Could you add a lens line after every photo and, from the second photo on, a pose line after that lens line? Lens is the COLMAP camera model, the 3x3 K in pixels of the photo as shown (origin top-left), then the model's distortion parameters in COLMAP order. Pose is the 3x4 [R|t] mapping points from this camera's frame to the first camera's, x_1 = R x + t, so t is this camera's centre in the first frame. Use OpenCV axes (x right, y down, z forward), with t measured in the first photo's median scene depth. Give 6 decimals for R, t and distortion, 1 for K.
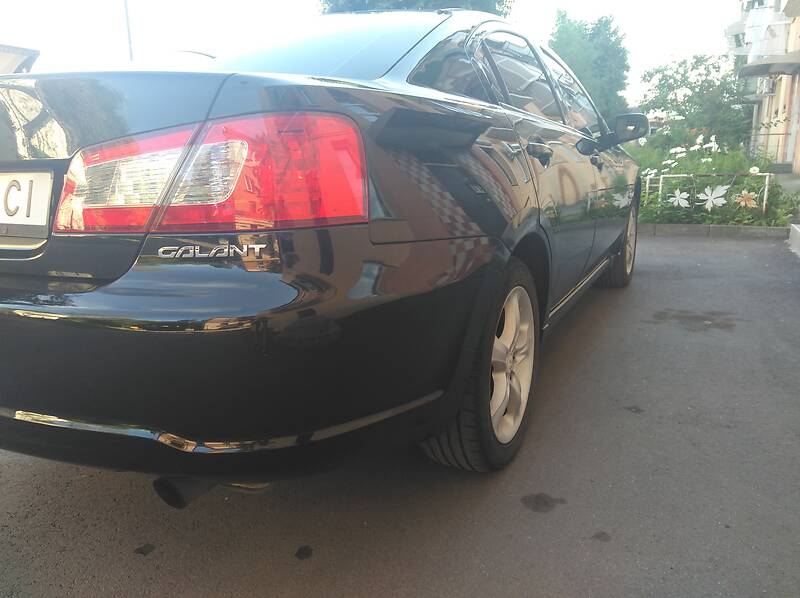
lens RADIAL K [[611.9, 0, 398.1], [0, 611.9, 297.3], [0, 0, 1]] dist [0.029545, -0.008267]
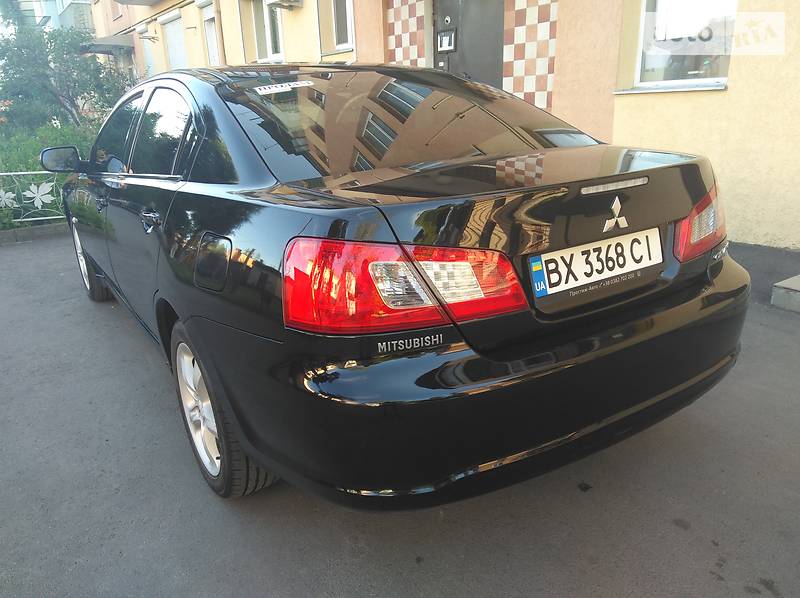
lens RADIAL K [[611.9, 0, 398.1], [0, 611.9, 297.3], [0, 0, 1]] dist [0.029545, -0.008267]
pose [[0.495976, -0.264895, 0.826945, -2.108109], [0.226761, 0.958799, 0.171128, -0.426811], [-0.838205, 0.102644, 0.535609, 0.723692]]
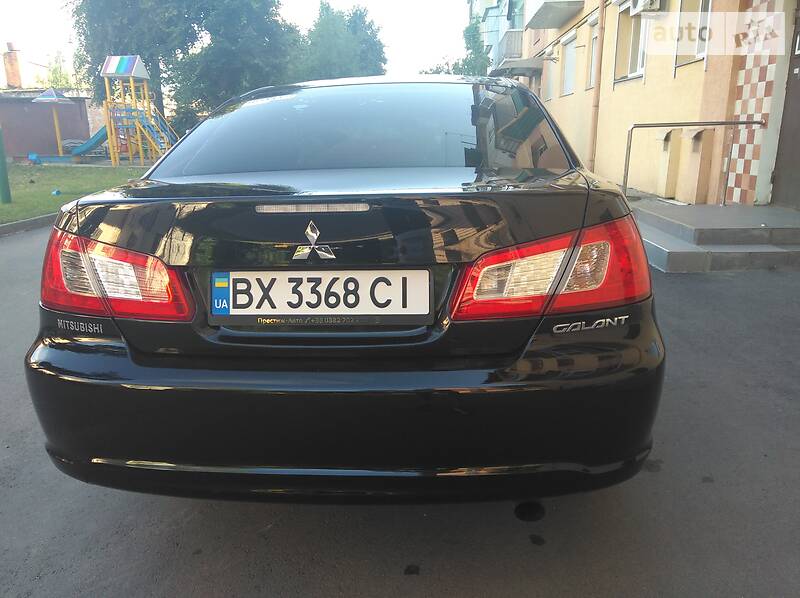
lens RADIAL K [[611.9, 0, 398.1], [0, 611.9, 297.3], [0, 0, 1]] dist [0.029545, -0.008267]
pose [[0.929623, -0.098207, 0.355186, -1.017574], [0.090075, 0.995155, 0.039401, -0.195755], [-0.357335, -0.004635, 0.933965, -0.092454]]
